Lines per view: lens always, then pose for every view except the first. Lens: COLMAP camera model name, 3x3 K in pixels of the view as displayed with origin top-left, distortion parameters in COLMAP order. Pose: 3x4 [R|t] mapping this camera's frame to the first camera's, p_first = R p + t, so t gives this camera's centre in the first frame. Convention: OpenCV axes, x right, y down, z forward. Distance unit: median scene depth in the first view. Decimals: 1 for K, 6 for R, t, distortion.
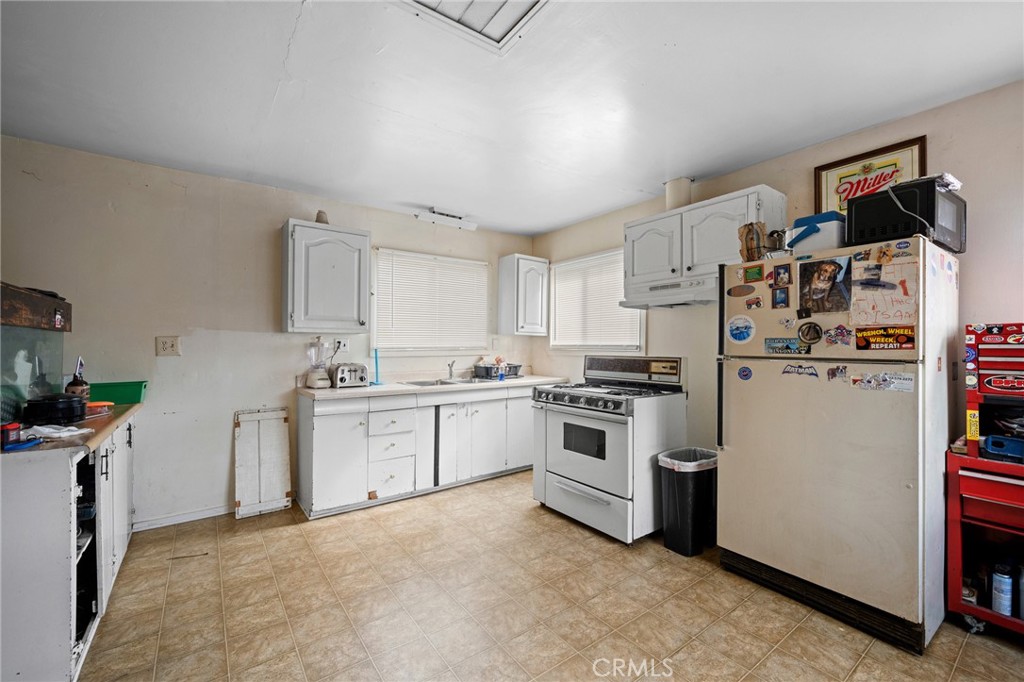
lens RADIAL K [[428.9, 0, 505.3], [0, 428.9, 345.1], [0, 0, 1]] dist [-0.006491, 0.000347]
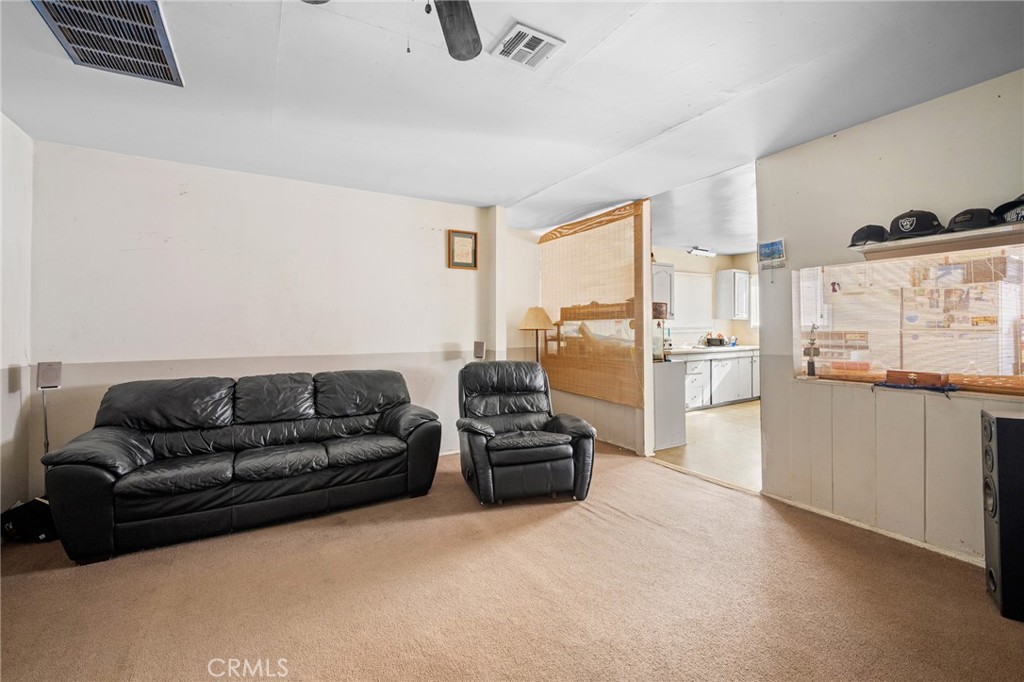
lens RADIAL K [[428.9, 0, 520.2], [0, 428.9, 326.0], [0, 0, 1]] dist [-0.006491, 0.000347]
pose [[0.995586, -0.006231, -0.093651, -0.876084], [0.005936, 0.999976, -0.003430, 0.002632], [0.093670, 0.002859, 0.995599, -0.960528]]
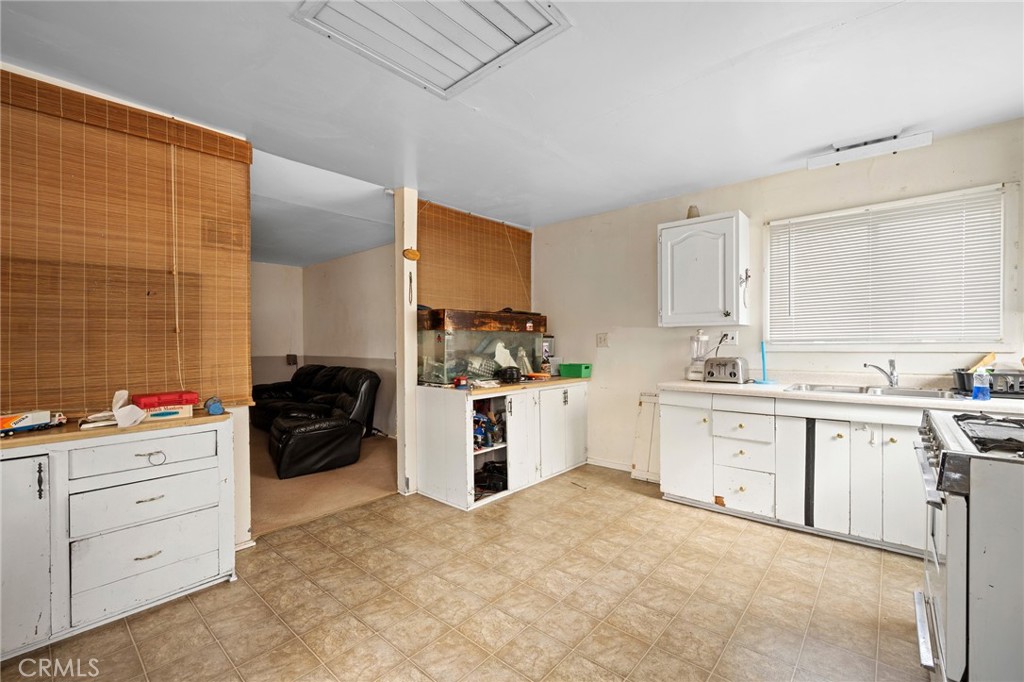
lens RADIAL K [[428.9, 0, 506.1], [0, 428.9, 344.4], [0, 0, 1]] dist [-0.006491, 0.000347]
pose [[0.208699, 0.005883, -0.977962, 0.505984], [0.011430, 0.999899, 0.008454, 0.001478], [0.977913, -0.012943, 0.208610, 0.374736]]
